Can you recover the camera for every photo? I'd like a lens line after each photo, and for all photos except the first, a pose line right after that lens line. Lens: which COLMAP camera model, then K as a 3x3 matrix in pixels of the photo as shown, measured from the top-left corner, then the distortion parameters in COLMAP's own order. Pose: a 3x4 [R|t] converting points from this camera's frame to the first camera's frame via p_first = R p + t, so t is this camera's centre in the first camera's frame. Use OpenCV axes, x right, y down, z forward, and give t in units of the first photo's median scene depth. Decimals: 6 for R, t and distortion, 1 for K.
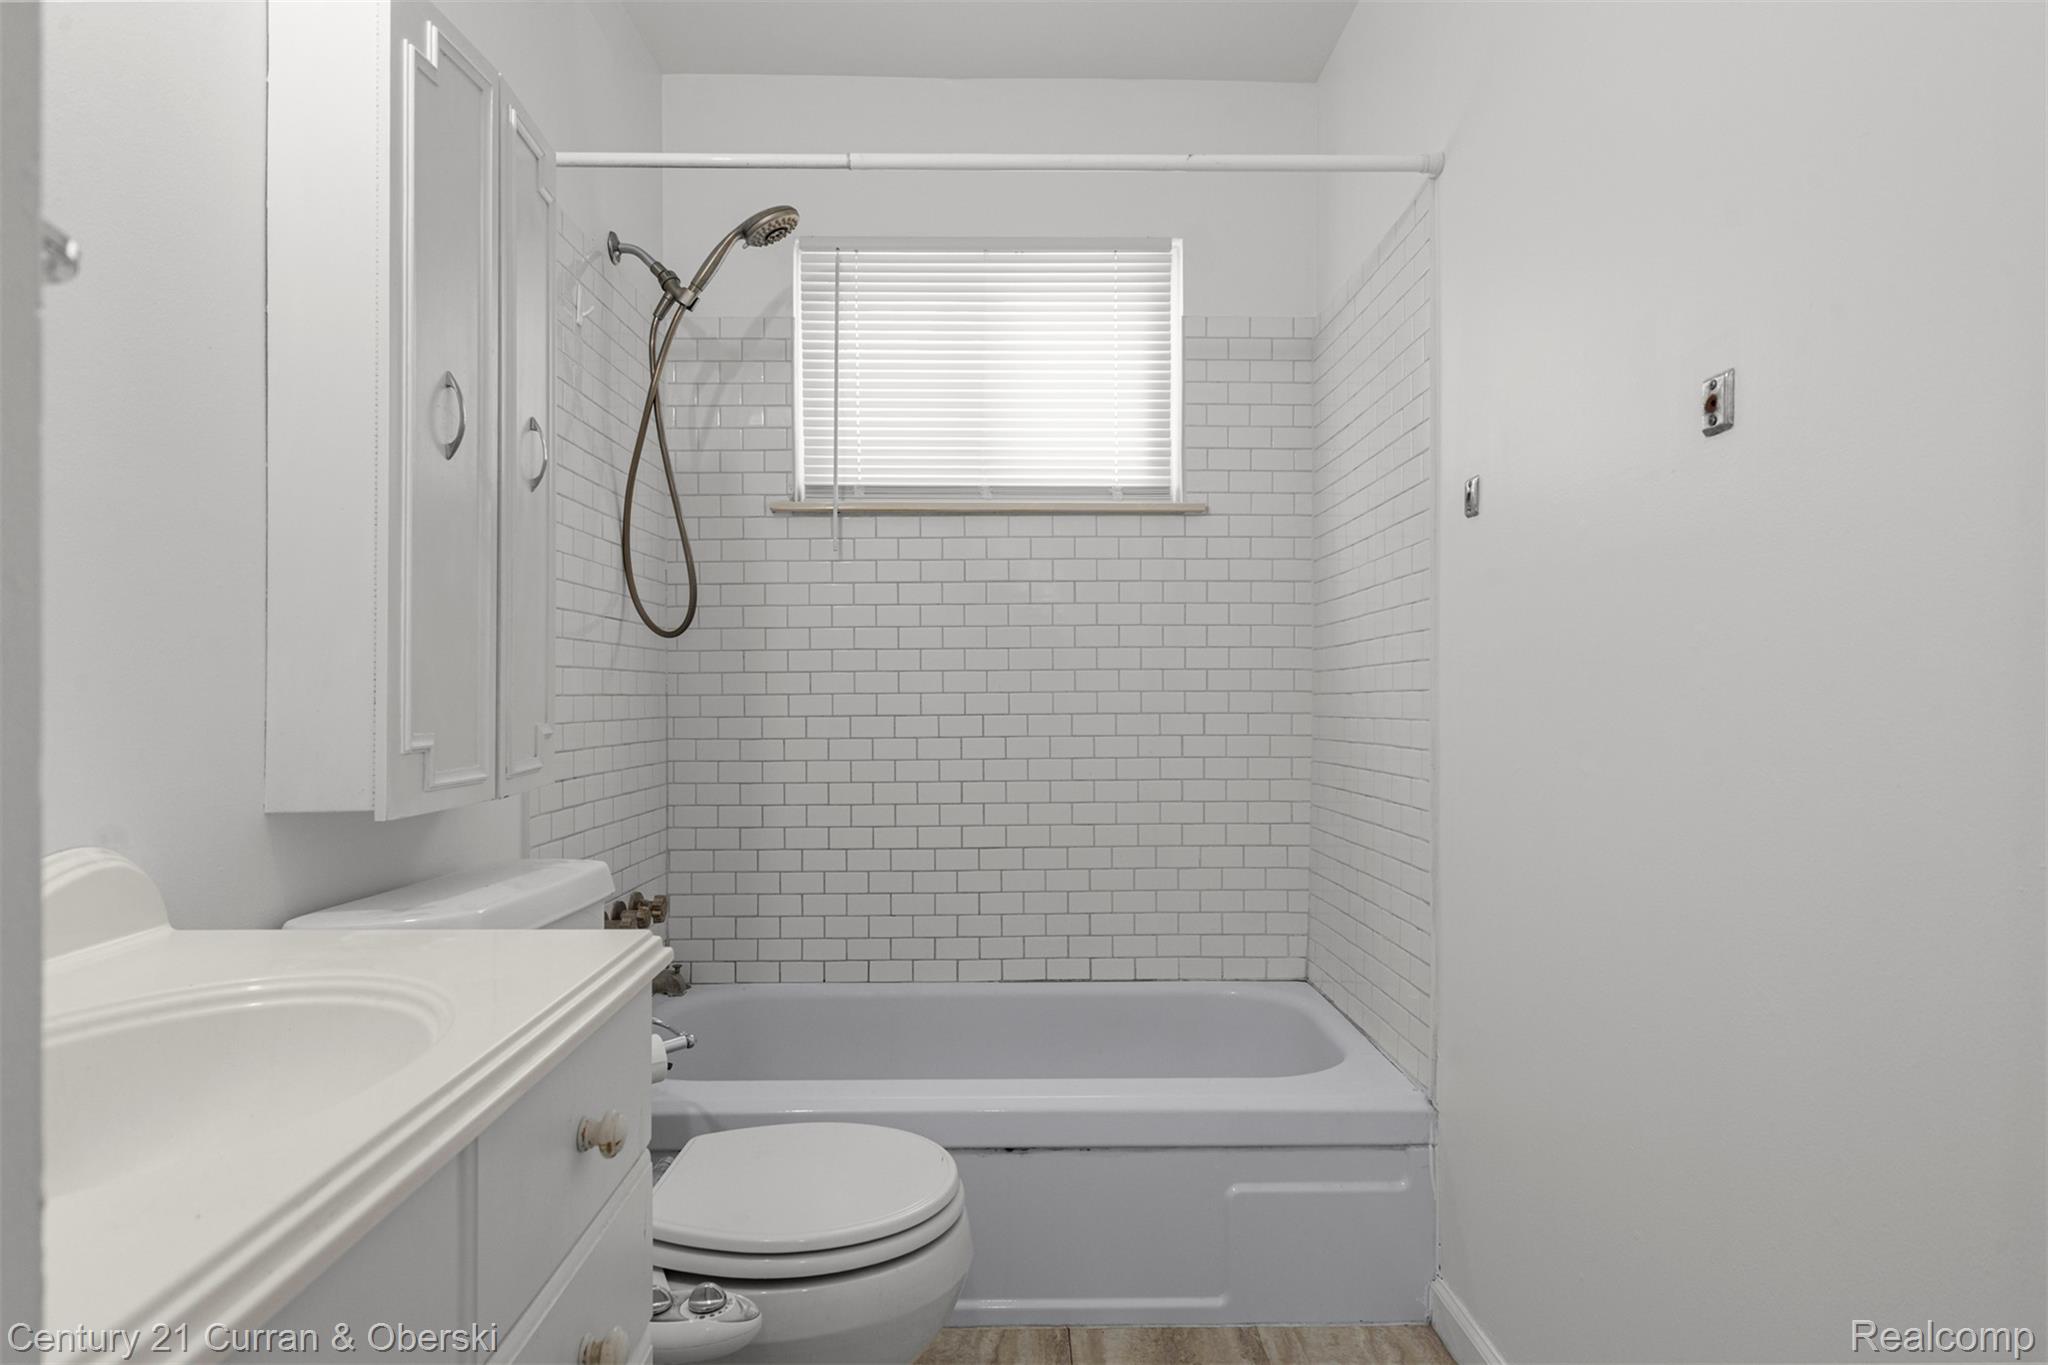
lens RADIAL K [[1207.1, 0, 1032.3], [0, 1207.1, 701.9], [0, 0, 1]] dist [0.019143, -0.004441]
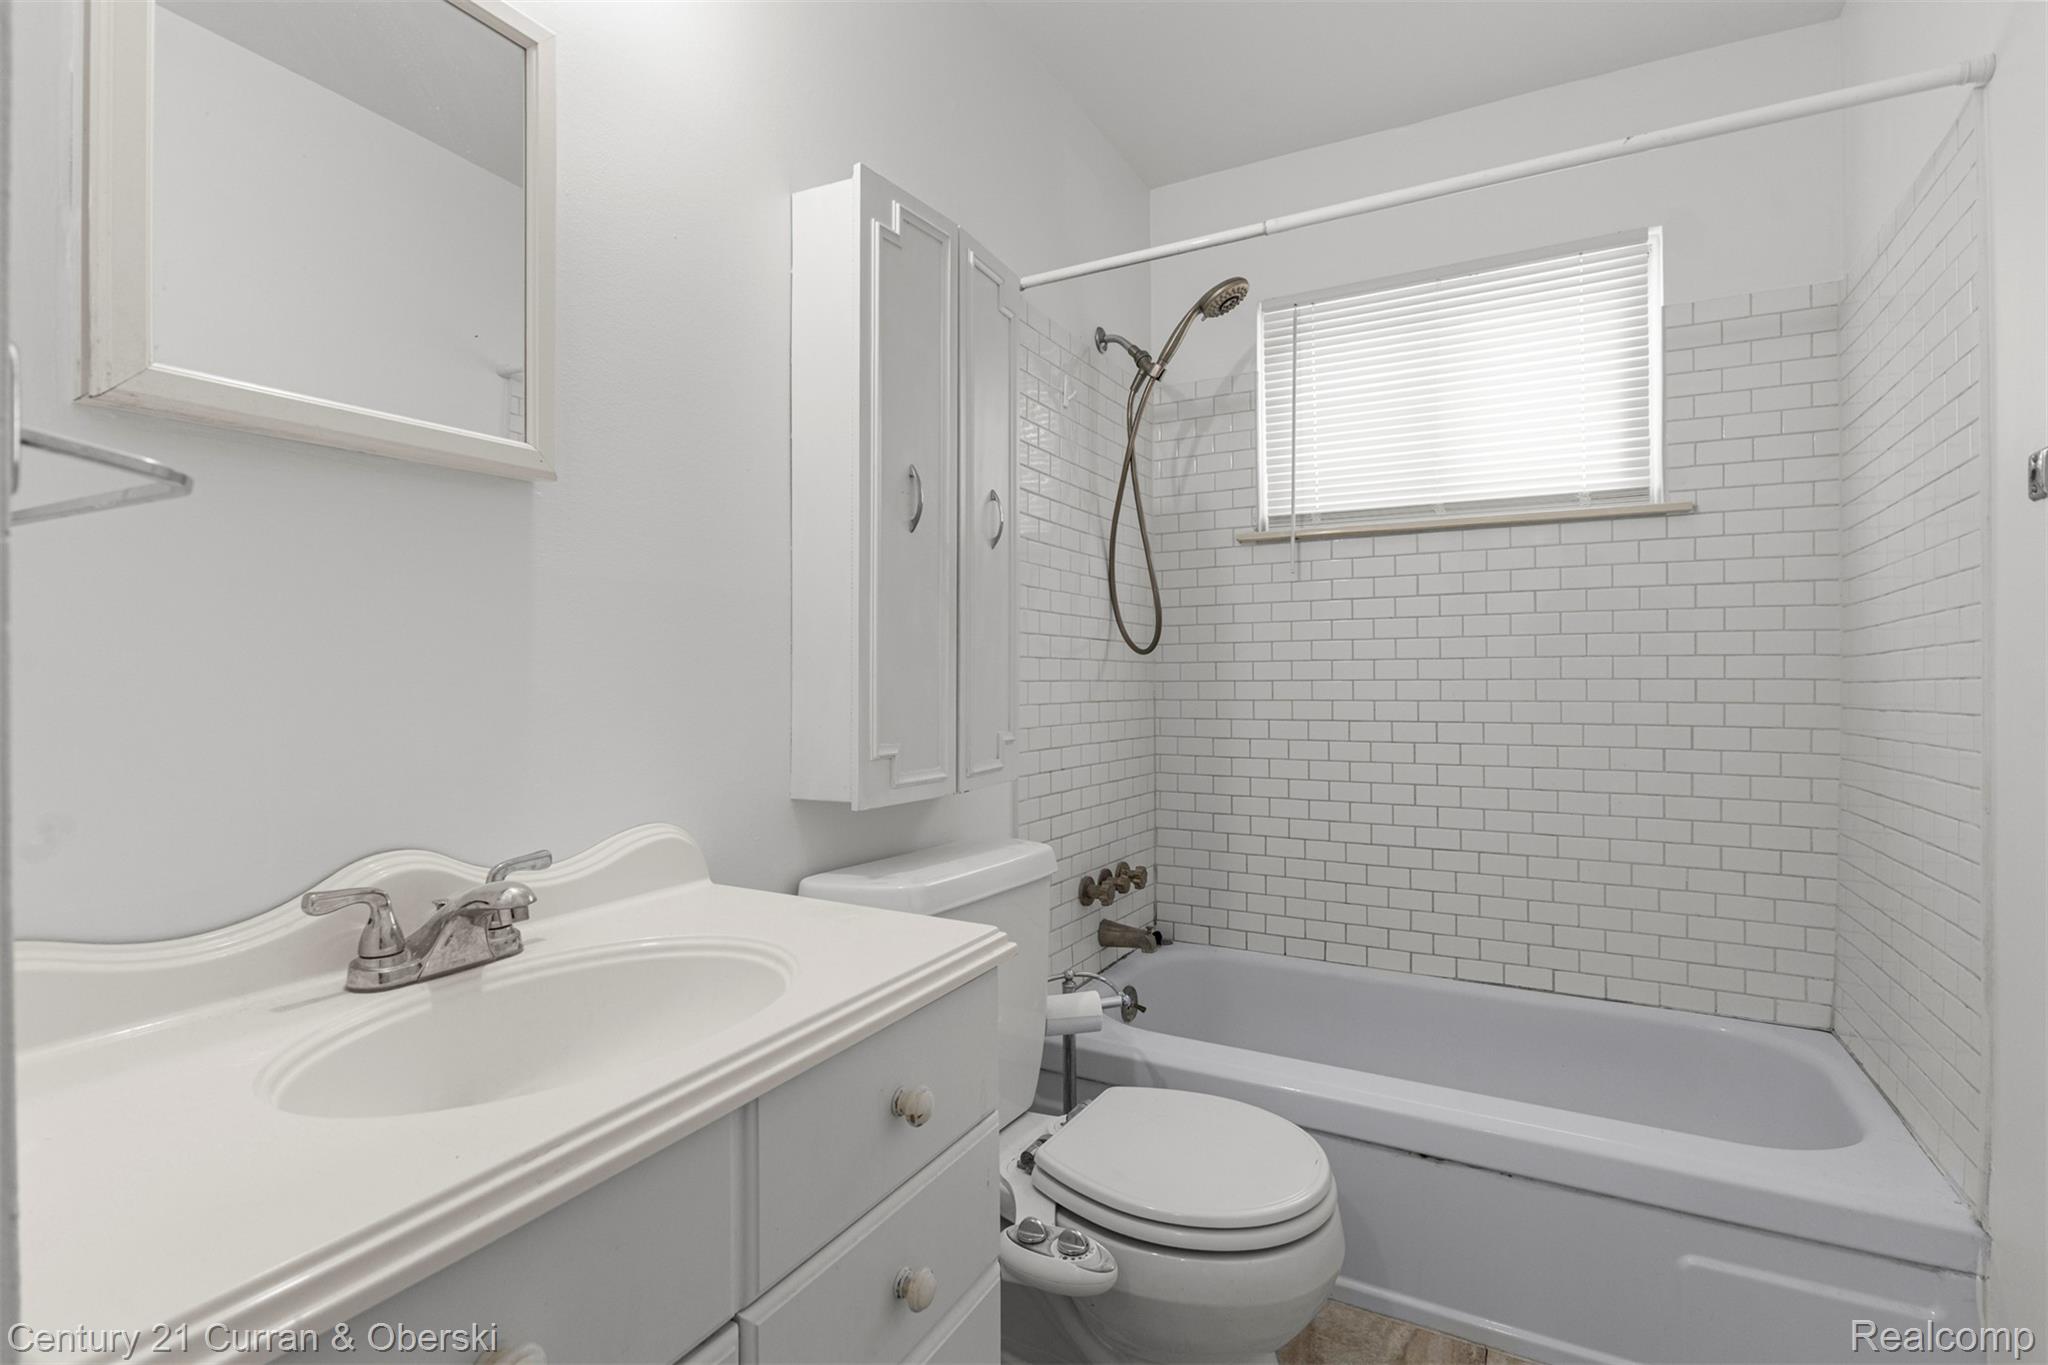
lens RADIAL K [[989.2, 0, 1018.9], [0, 989.2, 680.6], [0, 0, 1]] dist [0.000284, -0.001938]
pose [[0.862432, 0.003853, -0.506158, 0.087814], [-0.006177, 0.999977, -0.002912, -0.022255], [0.506135, 0.005638, 0.862436, 0.084469]]
